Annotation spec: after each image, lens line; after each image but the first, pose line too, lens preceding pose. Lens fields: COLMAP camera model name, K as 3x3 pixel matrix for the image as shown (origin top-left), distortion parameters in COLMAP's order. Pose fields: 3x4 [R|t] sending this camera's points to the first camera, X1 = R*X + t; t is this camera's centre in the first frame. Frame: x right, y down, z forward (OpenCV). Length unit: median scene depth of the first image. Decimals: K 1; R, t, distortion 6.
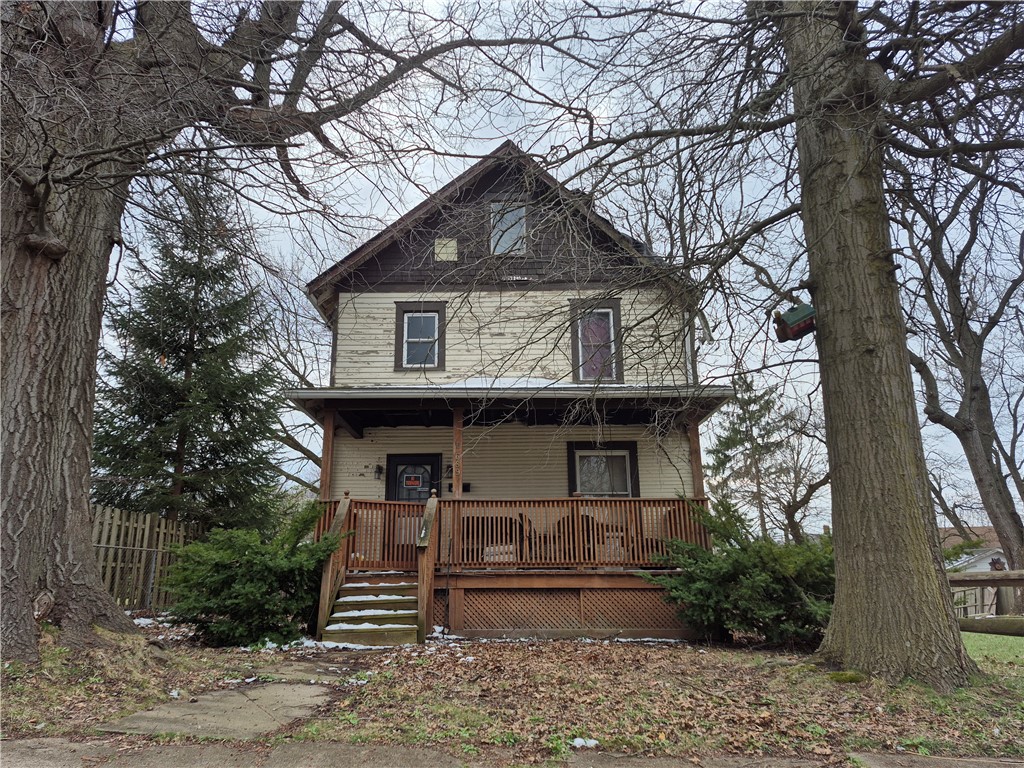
lens RADIAL K [[701.6, 0, 512.0], [0, 701.6, 384.0], [0, 0, 1]] dist [0.046974, -0.000063]
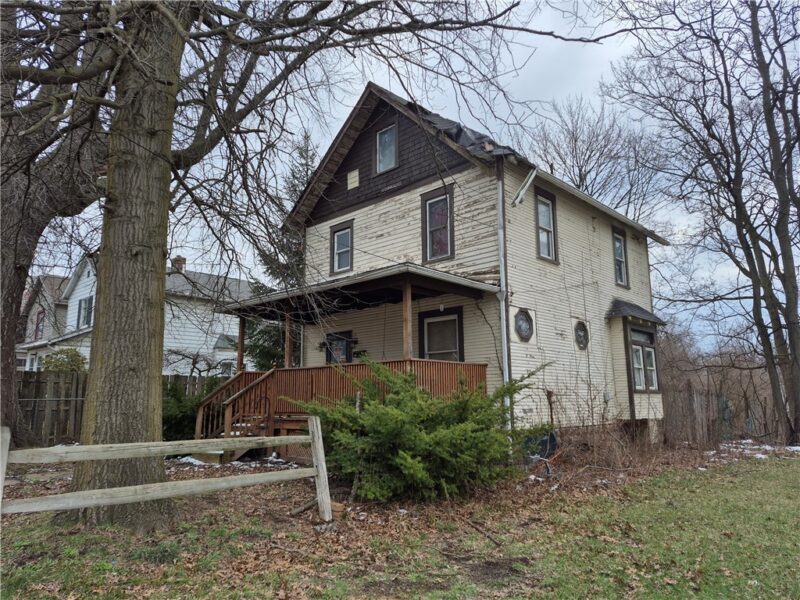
lens RADIAL K [[548.1, 0, 400.0], [0, 548.1, 300.0], [0, 0, 1]] dist [0.046974, -0.000063]
pose [[0.727368, -0.118690, -0.675906, 0.677235], [0.165371, 0.986220, 0.004780, 0.048117], [0.666025, -0.115252, 0.736972, 0.257392]]
